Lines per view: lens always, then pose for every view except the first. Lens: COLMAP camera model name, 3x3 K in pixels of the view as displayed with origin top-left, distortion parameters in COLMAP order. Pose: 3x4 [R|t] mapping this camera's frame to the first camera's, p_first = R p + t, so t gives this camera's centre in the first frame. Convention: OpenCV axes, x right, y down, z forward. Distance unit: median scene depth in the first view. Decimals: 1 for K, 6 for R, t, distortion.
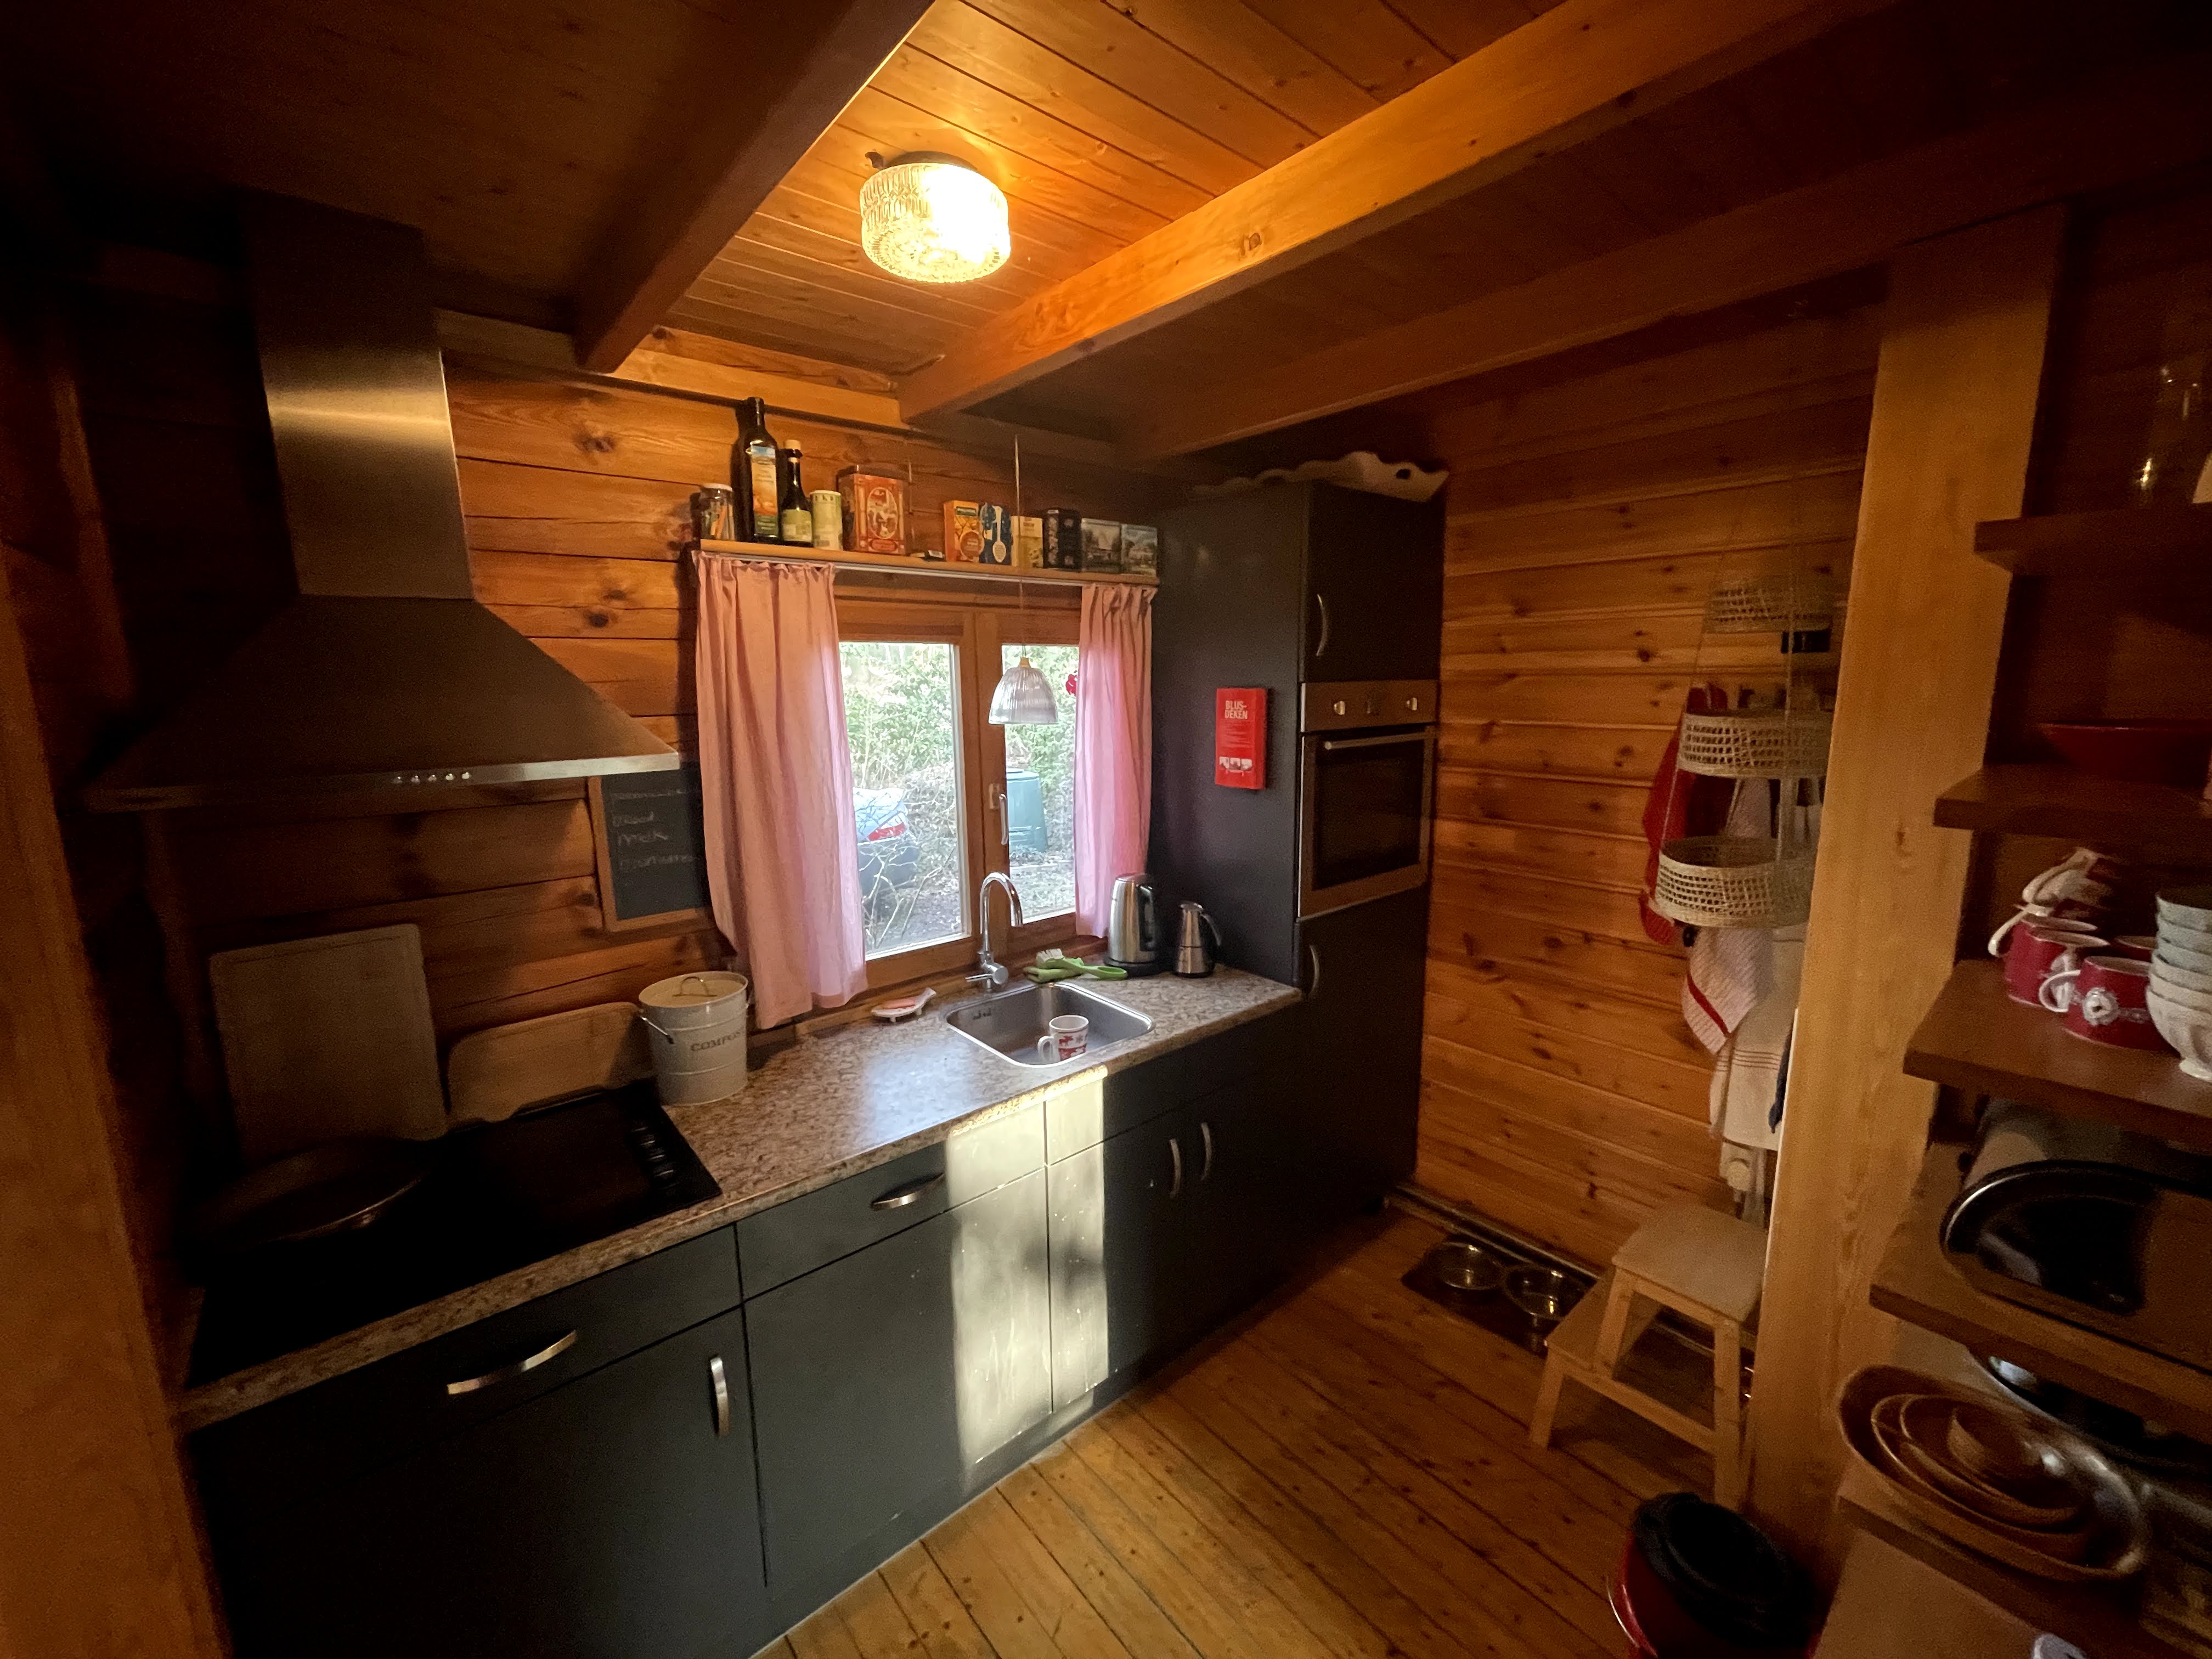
lens RADIAL K [[893.5, 0, 1094.1], [0, 893.5, 823.8], [0, 0, 1]] dist [-0.003309, -0.000115]
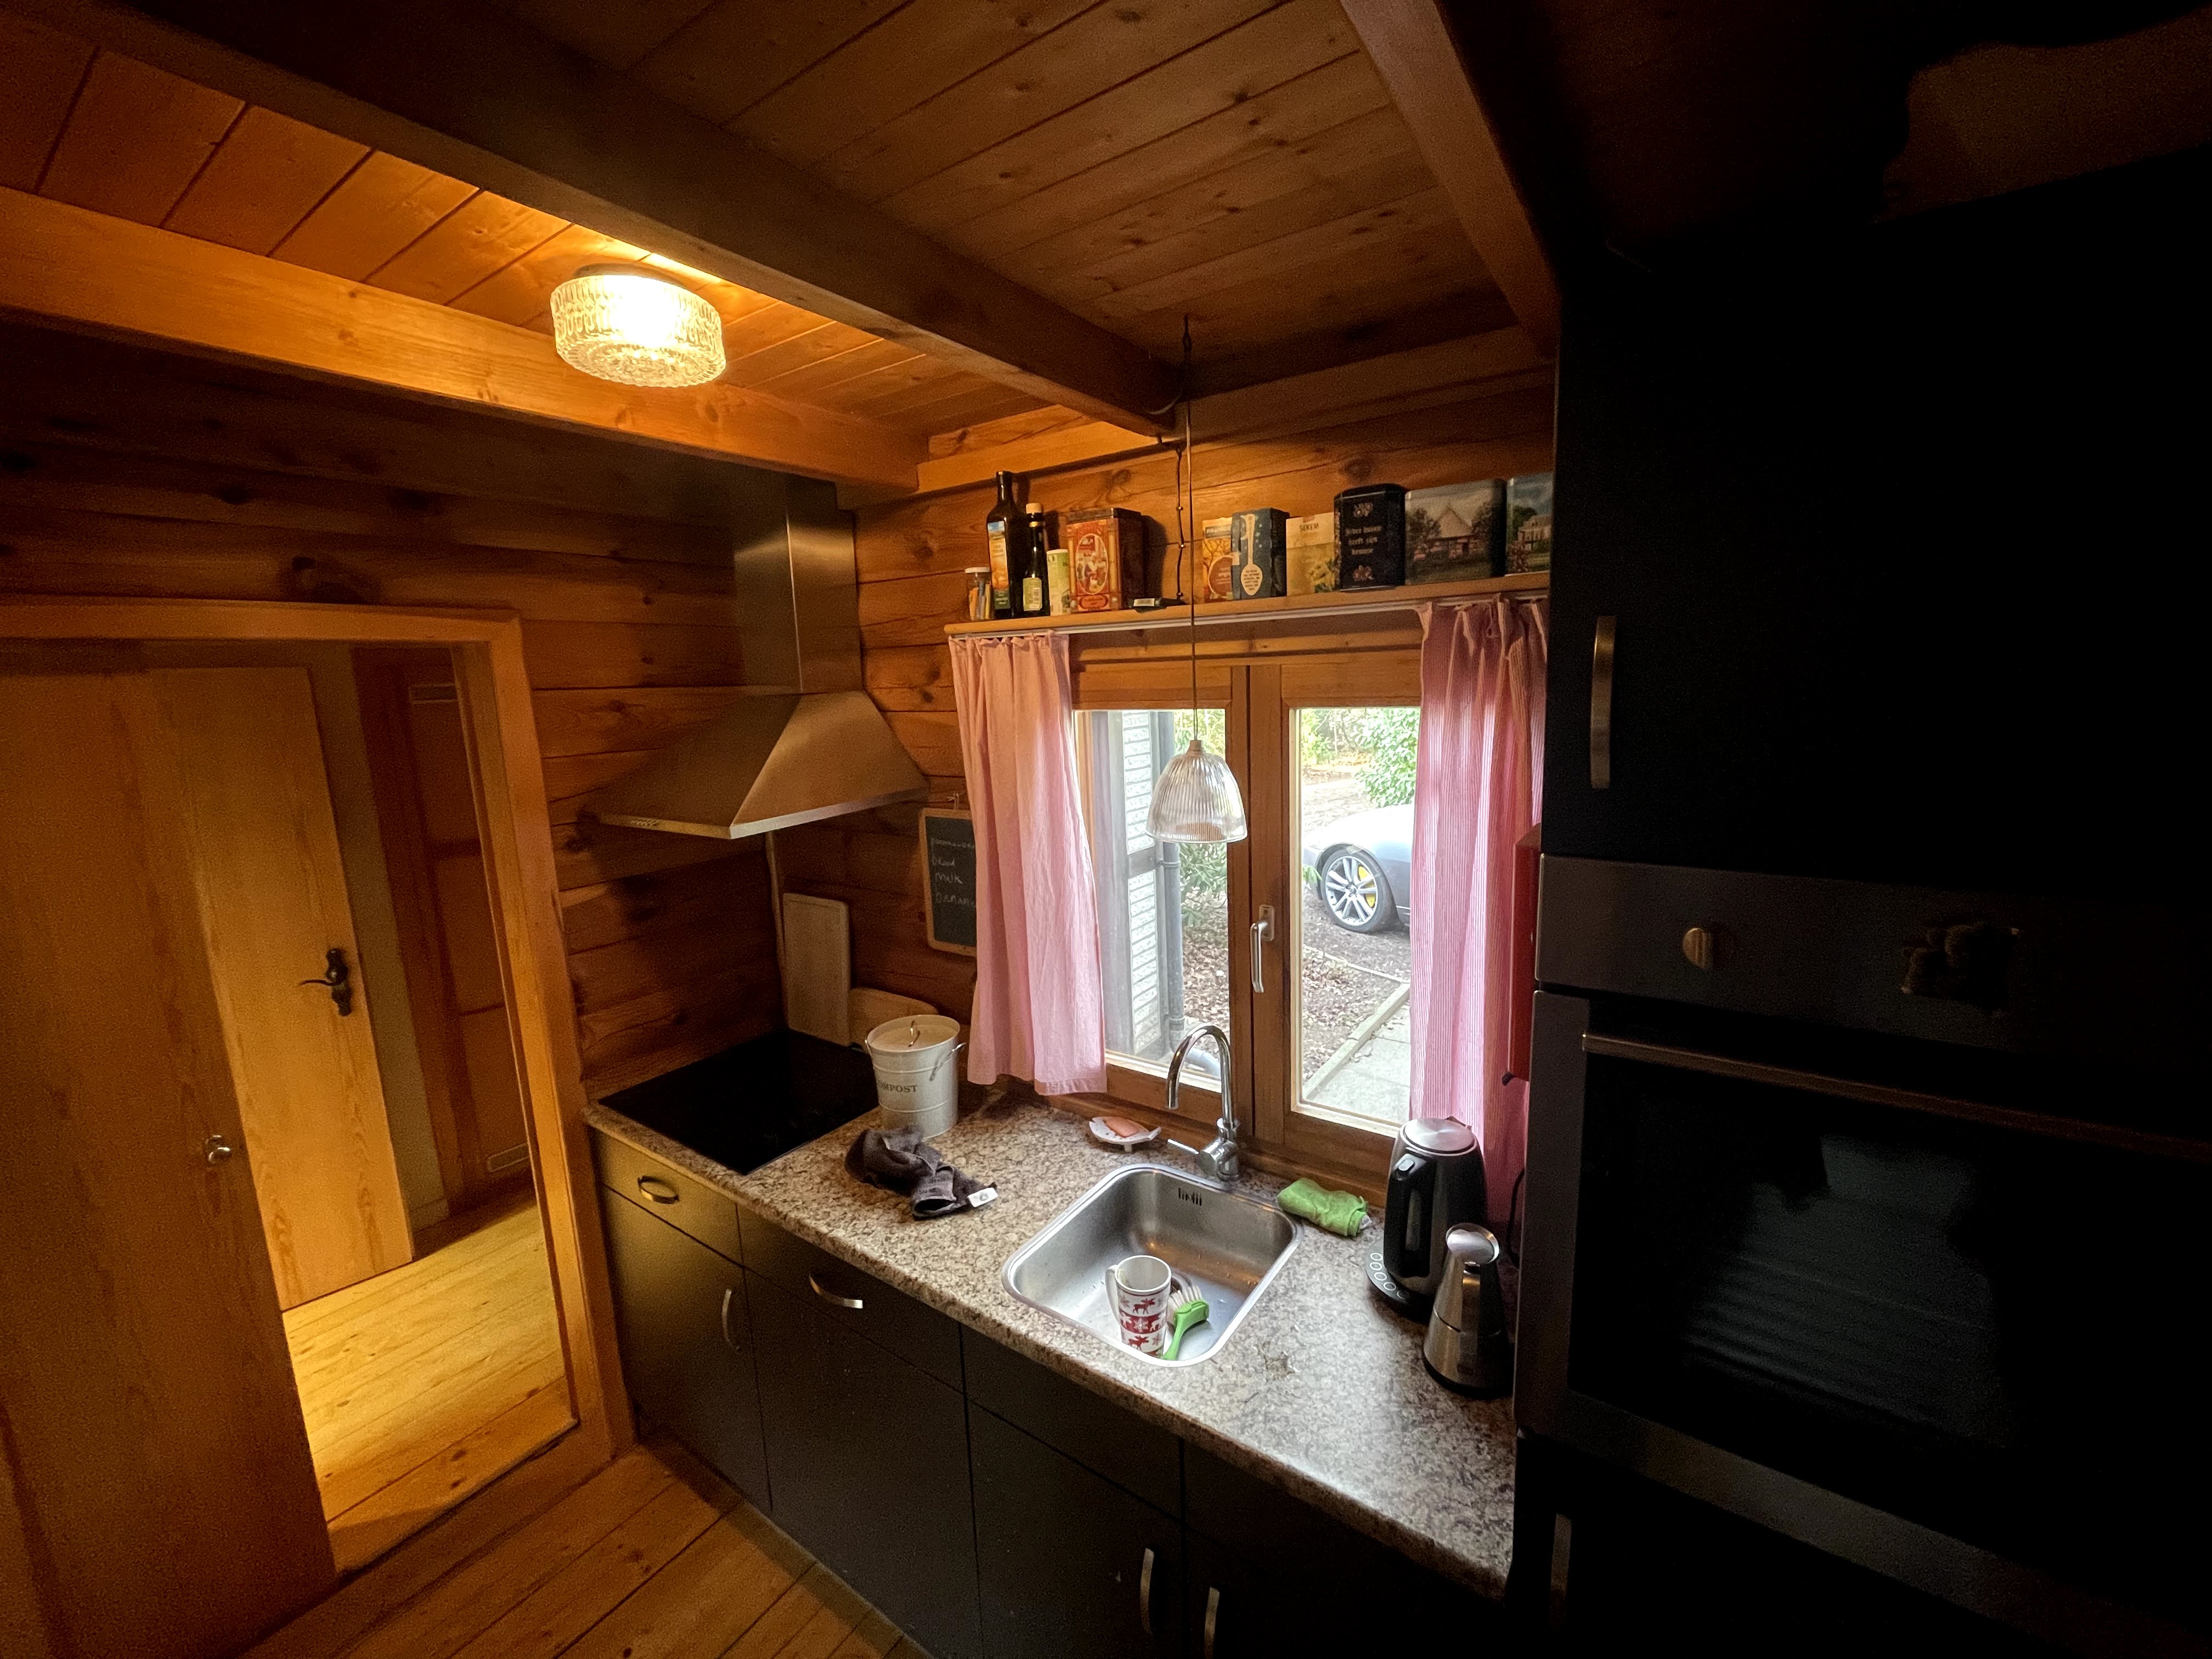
lens RADIAL K [[893.5, 0, 1109.7], [0, 893.5, 821.4], [0, 0, 1]] dist [-0.003309, -0.000115]
pose [[0.252208, 0.163753, -0.953717, 0.557216], [-0.117979, 0.983429, 0.137656, -0.207384], [0.960454, 0.077800, 0.267348, 0.739712]]
